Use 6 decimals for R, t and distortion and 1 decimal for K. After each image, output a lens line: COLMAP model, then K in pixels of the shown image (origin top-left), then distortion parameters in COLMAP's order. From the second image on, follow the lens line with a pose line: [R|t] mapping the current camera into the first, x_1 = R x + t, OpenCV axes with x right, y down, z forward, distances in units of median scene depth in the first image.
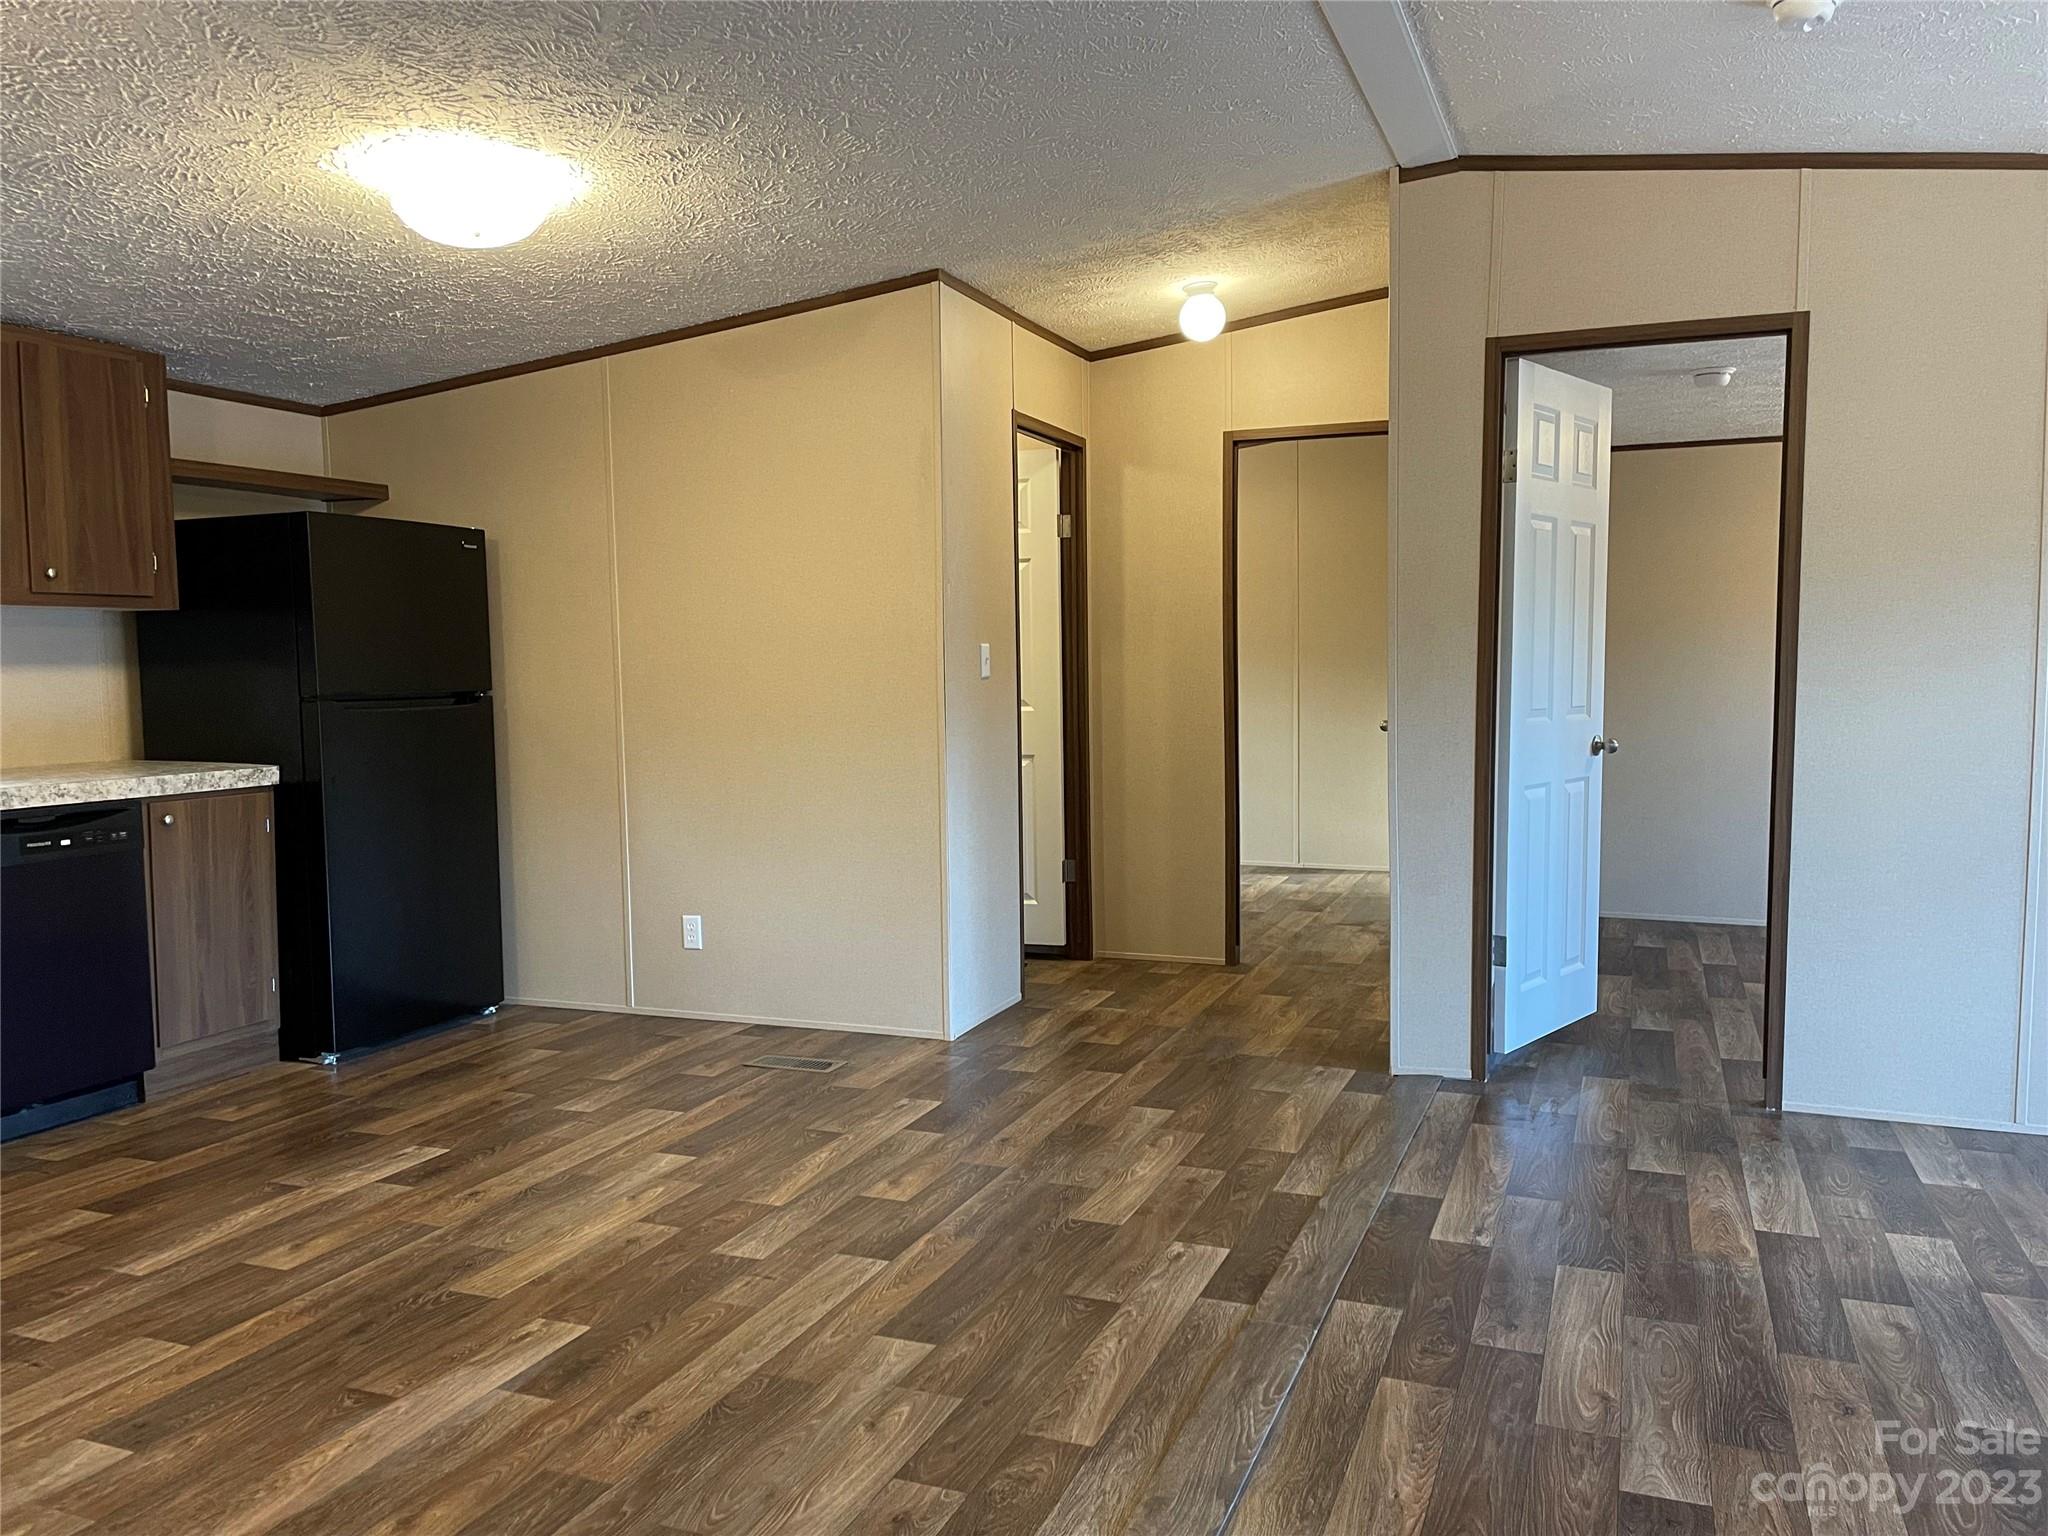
lens RADIAL K [[1527.7, 0, 1014.5], [0, 1527.7, 743.1], [0, 0, 1]] dist [0.114783, -0.188769]
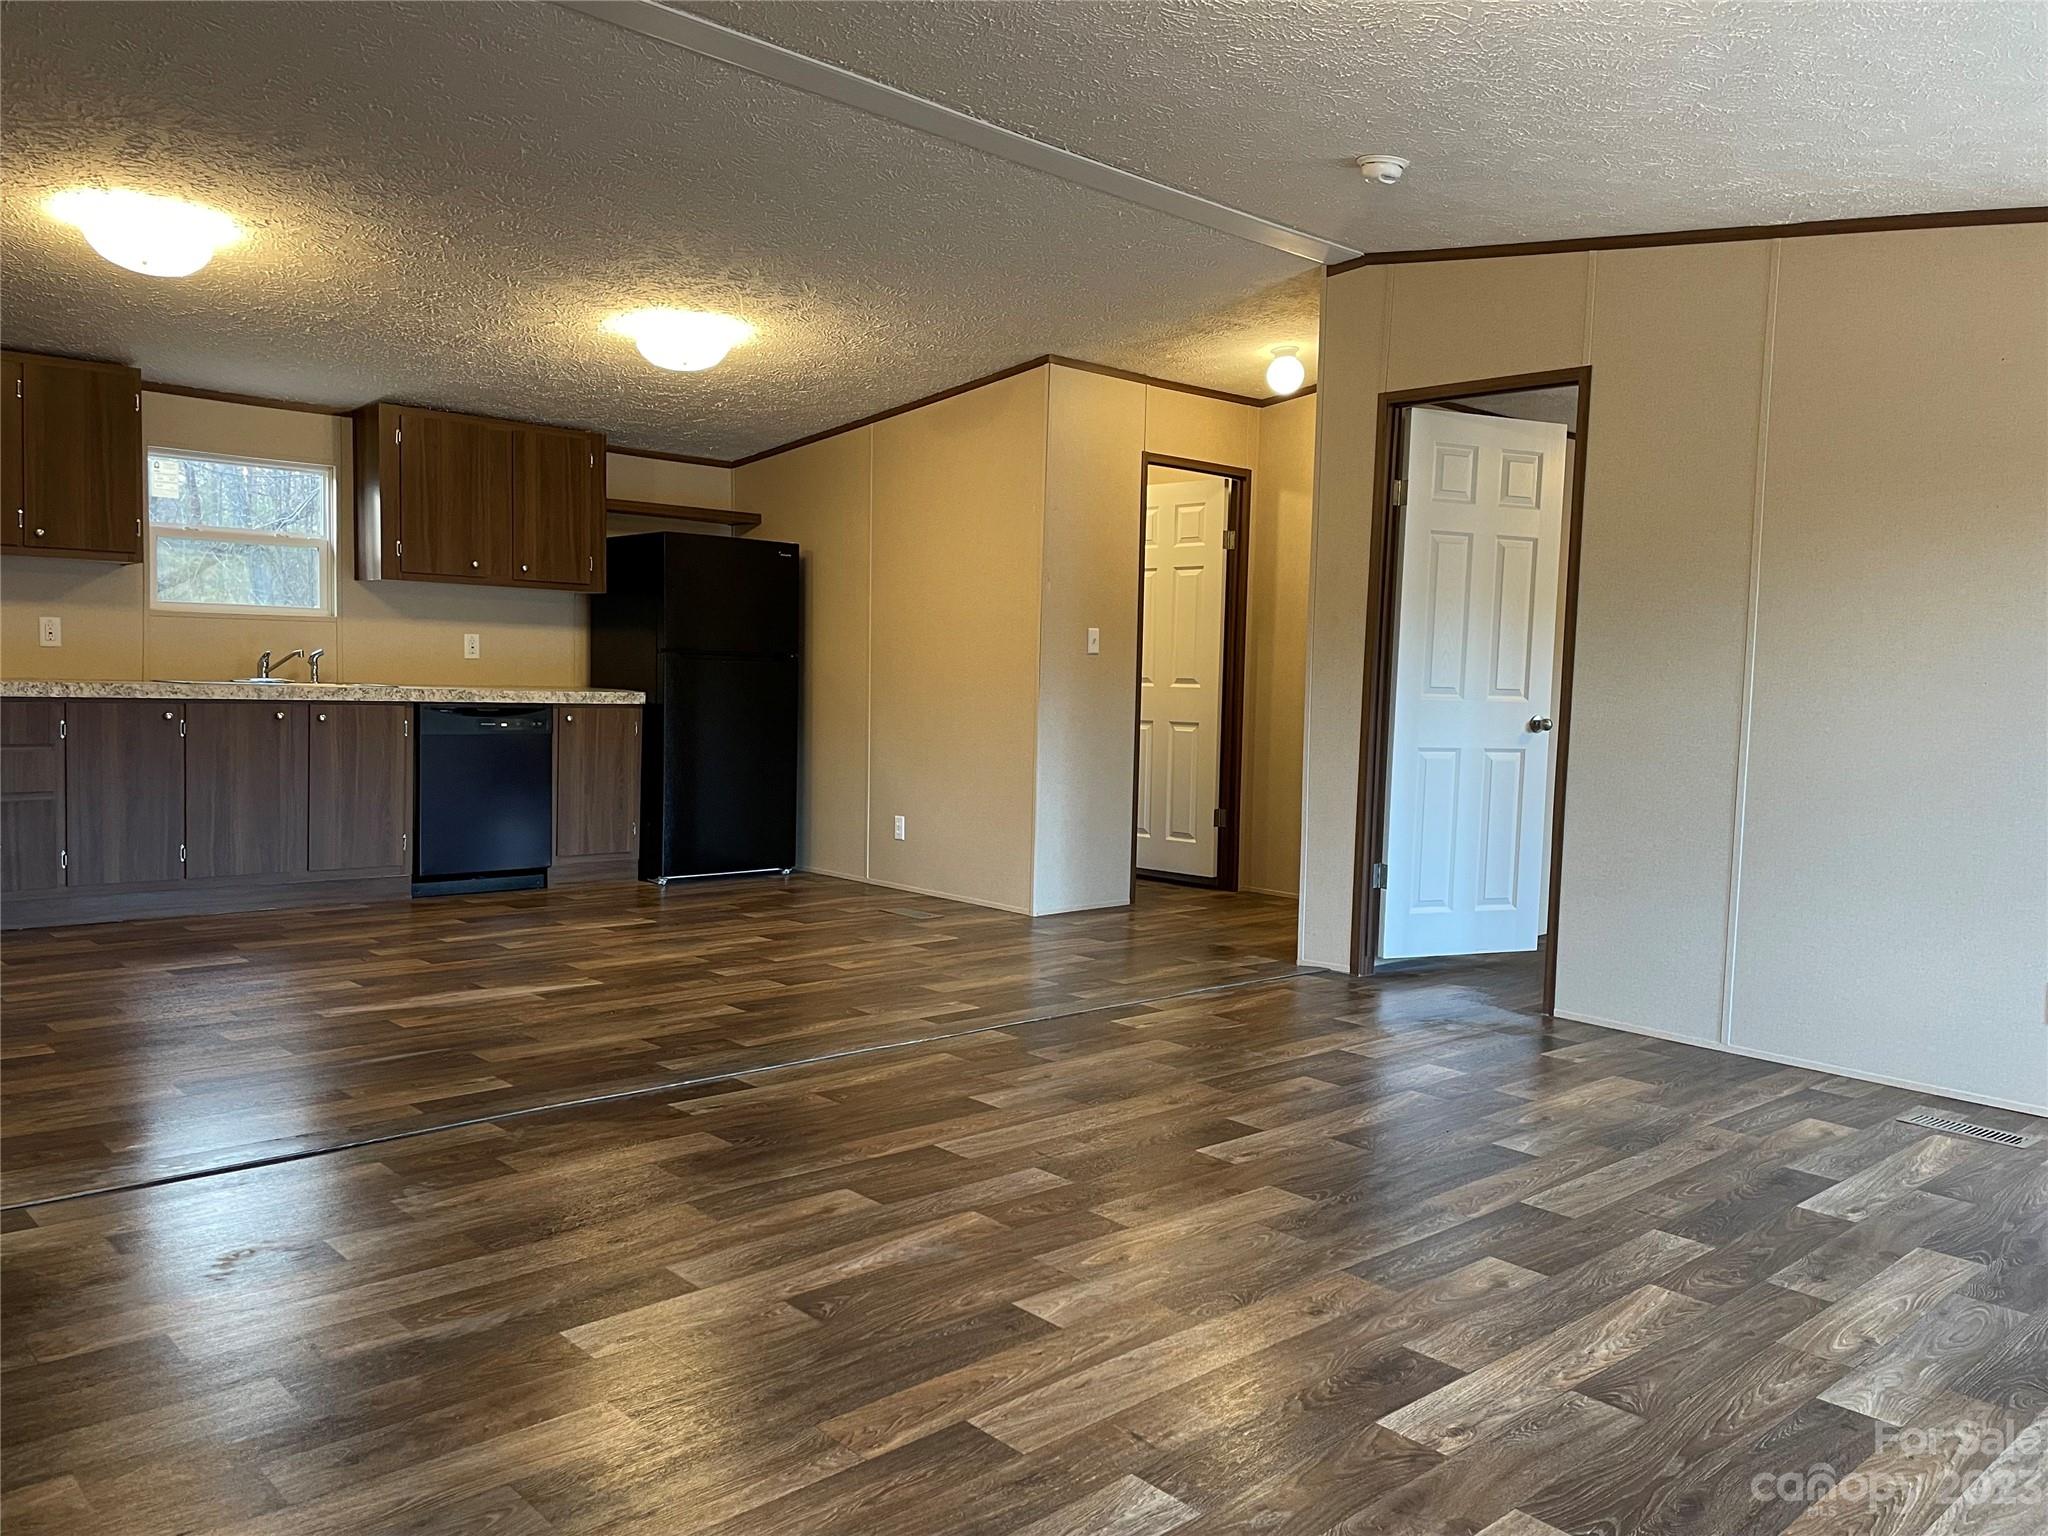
lens RADIAL K [[1533.6, 0, 1026.1], [0, 1533.6, 746.0], [0, 0, 1]] dist [0.084551, -0.114740]
pose [[0.900070, 0.057242, -0.431970, 0.555420], [-0.061129, 0.998118, 0.004892, 0.037522], [0.431437, 0.022003, 0.901875, -0.249371]]
